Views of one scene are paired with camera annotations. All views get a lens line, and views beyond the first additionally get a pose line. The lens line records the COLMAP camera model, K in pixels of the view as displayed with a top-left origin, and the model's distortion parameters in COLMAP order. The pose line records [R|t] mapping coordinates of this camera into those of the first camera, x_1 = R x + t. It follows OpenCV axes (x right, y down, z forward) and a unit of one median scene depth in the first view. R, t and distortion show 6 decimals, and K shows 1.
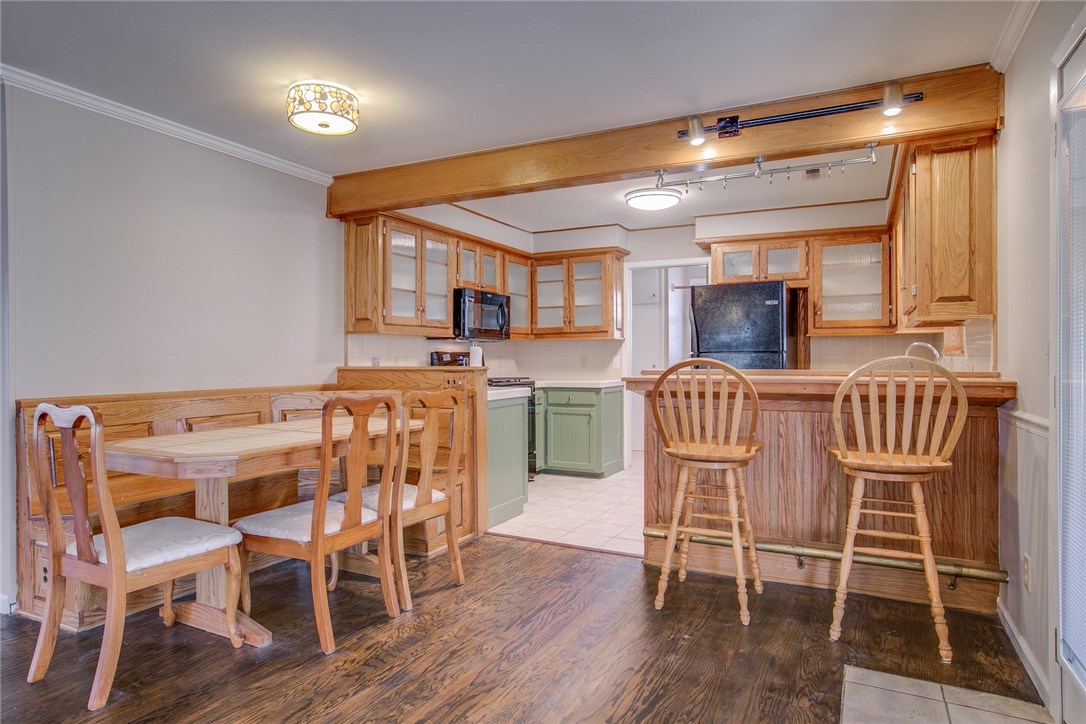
lens RADIAL K [[632.4, 0, 546.1], [0, 632.4, 358.4], [0, 0, 1]] dist [-0.044029, 0.039767]
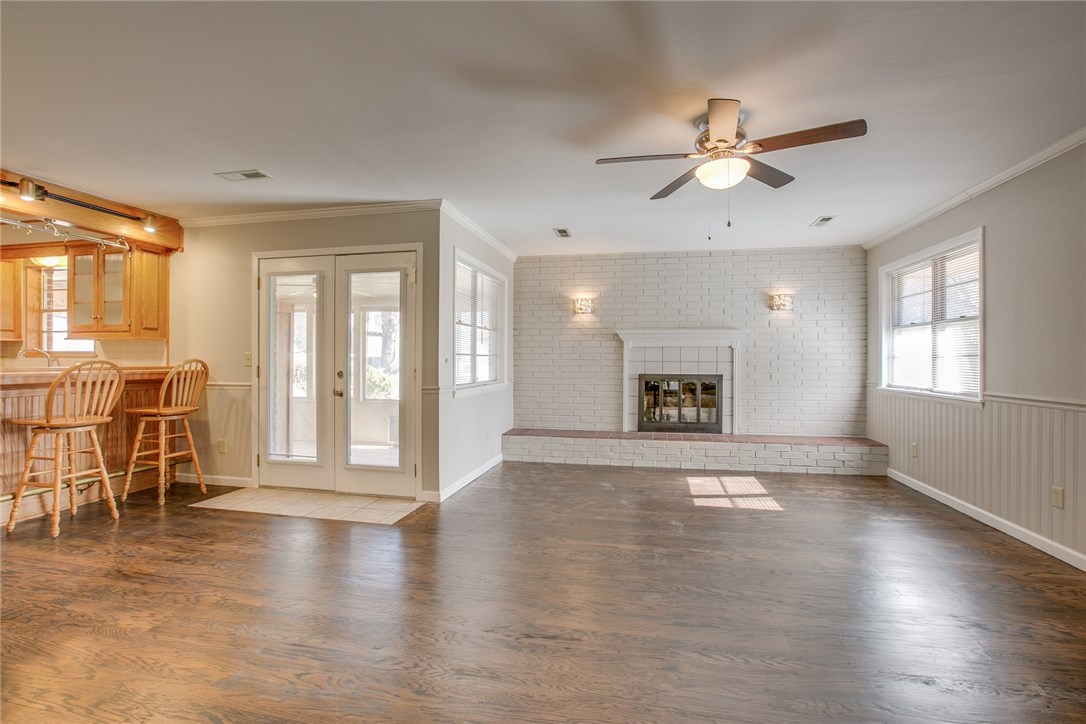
lens RADIAL K [[514.1, 0, 543.5], [0, 514.1, 358.9], [0, 0, 1]] dist [-0.061654, 0.024858]
pose [[-0.254662, 0.002745, 0.967026, -0.820600], [-0.003414, 0.999987, -0.003737, -0.000109], [-0.967024, -0.004253, -0.254650, 0.154432]]
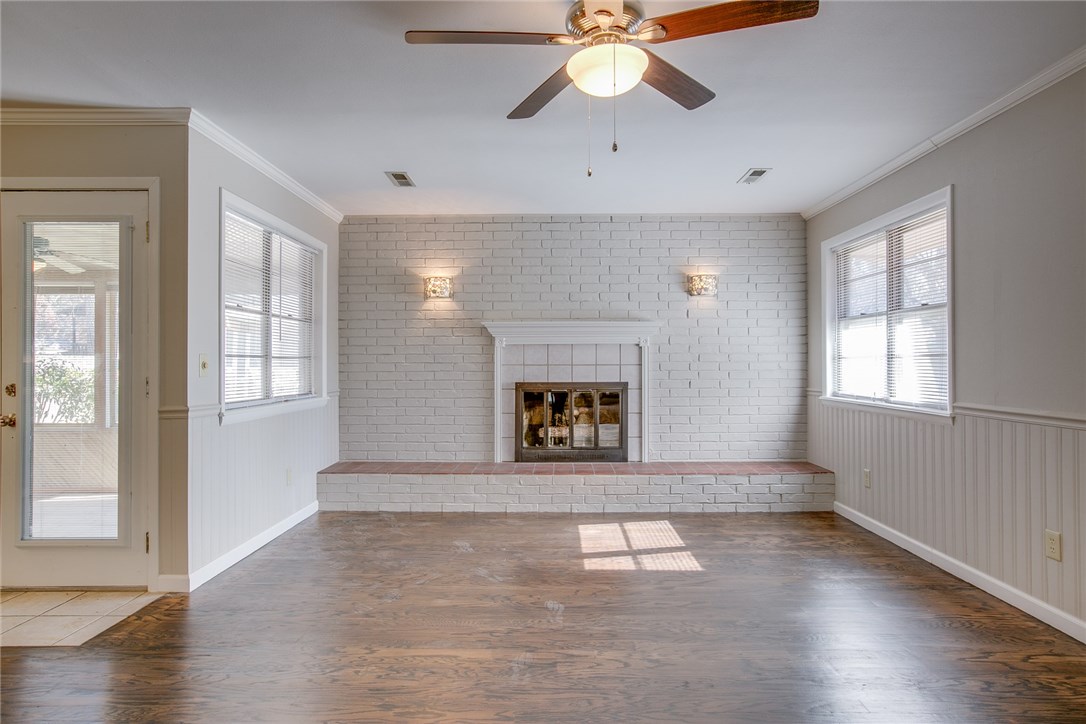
lens RADIAL K [[648.0, 0, 547.1], [0, 648.0, 358.1], [0, 0, 1]] dist [-0.059887, 0.064036]
pose [[-0.436782, 0.009259, 0.899520, -0.702903], [0.002256, 0.999955, -0.009198, -0.000906], [-0.899565, -0.001988, -0.436783, 0.043655]]
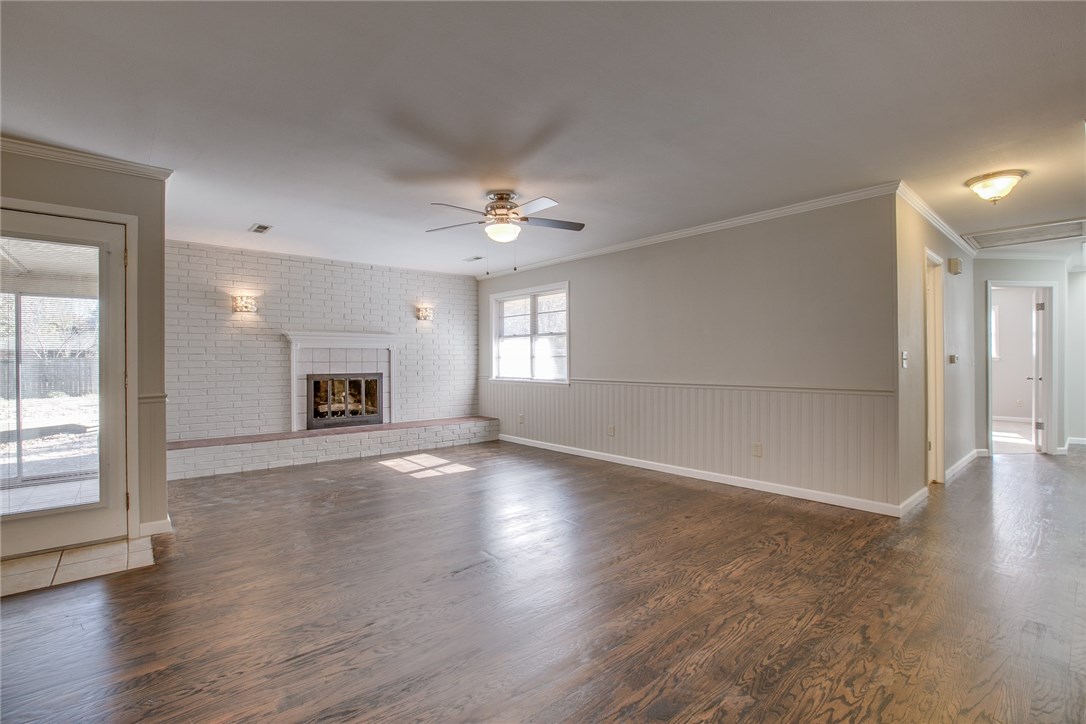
lens RADIAL K [[501.2, 0, 546.4], [0, 501.2, 357.3], [0, 0, 1]] dist [-0.053547, 0.021753]
pose [[-0.924468, 0.007521, 0.381186, -0.682111], [0.005313, 0.999962, -0.006846, 0.000455], [-0.381223, -0.004304, -0.924473, 0.596920]]
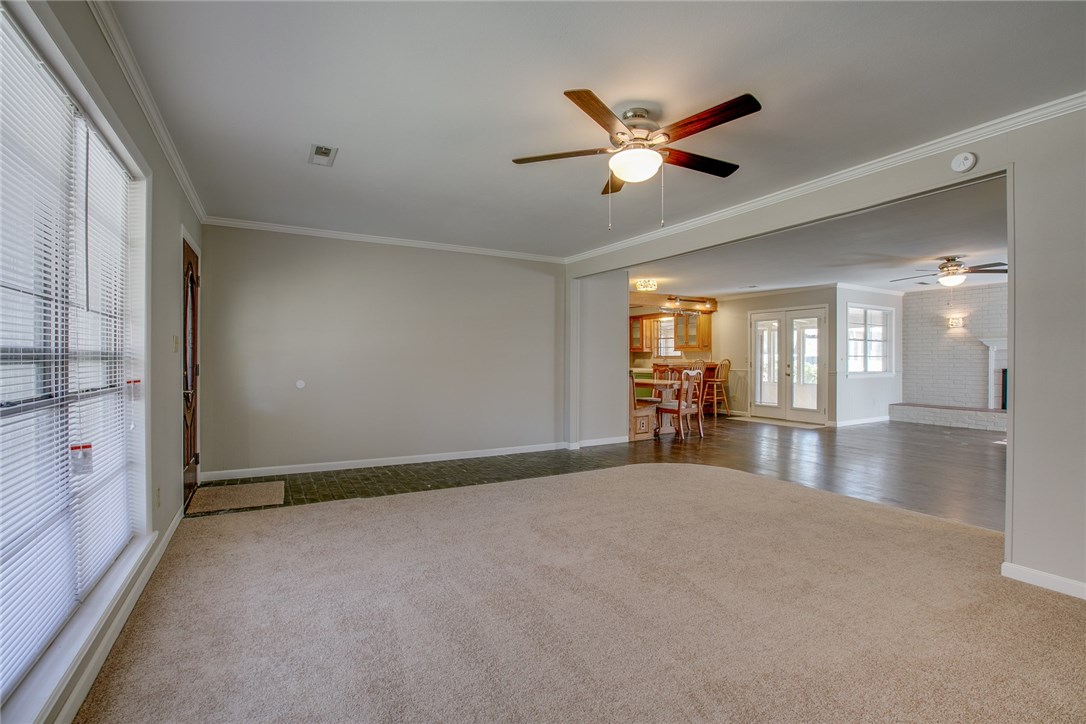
lens RADIAL K [[548.4, 0, 543.0], [0, 548.4, 362.0], [0, 0, 1]] dist [-0.062516, 0.060876]
pose [[0.516734, -0.003422, 0.856139, -2.313849], [-0.002364, 0.999982, 0.005424, 0.001374], [-0.856143, -0.004826, 0.516716, -0.017678]]
